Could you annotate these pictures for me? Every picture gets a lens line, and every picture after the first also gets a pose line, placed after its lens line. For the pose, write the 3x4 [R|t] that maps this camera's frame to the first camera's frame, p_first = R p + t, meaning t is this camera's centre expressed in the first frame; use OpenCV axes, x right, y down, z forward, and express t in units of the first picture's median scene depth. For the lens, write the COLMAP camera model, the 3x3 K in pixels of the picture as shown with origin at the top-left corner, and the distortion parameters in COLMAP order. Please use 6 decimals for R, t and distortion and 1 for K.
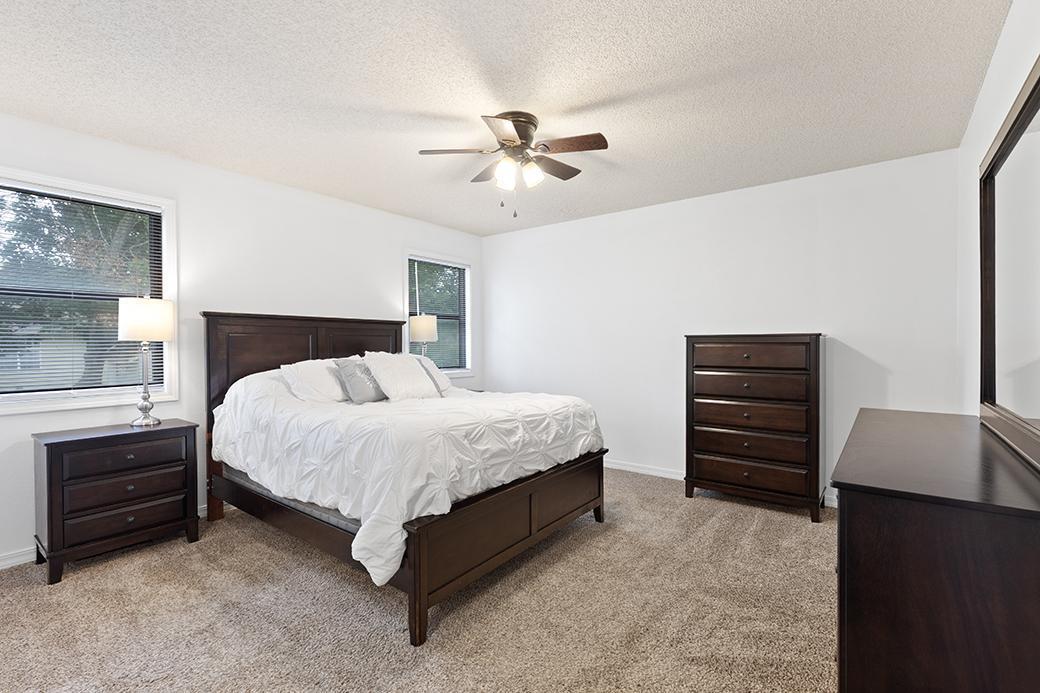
lens RADIAL K [[465.7, 0, 516.3], [0, 465.7, 347.8], [0, 0, 1]] dist [0.000136, 0.000903]
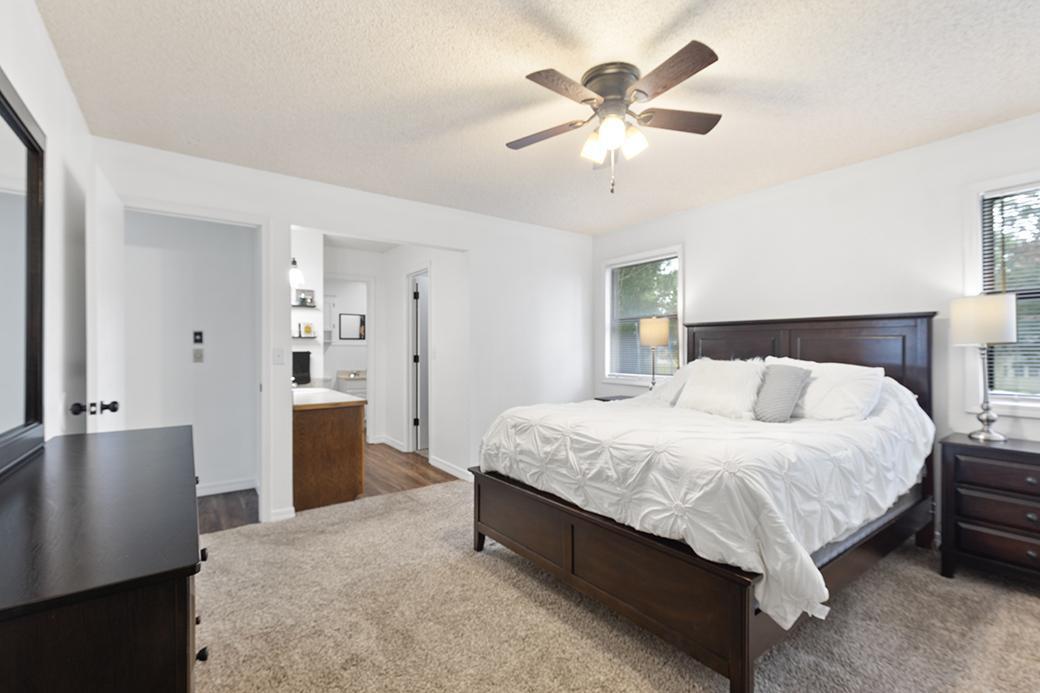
lens RADIAL K [[465.7, 0, 517.7], [0, 465.7, 345.3], [0, 0, 1]] dist [0.000136, 0.000903]
pose [[-0.283526, -0.003917, -0.958957, 0.862497], [-0.007442, 0.999971, -0.001884, -0.013143], [0.958936, 0.006602, -0.283546, 1.121729]]
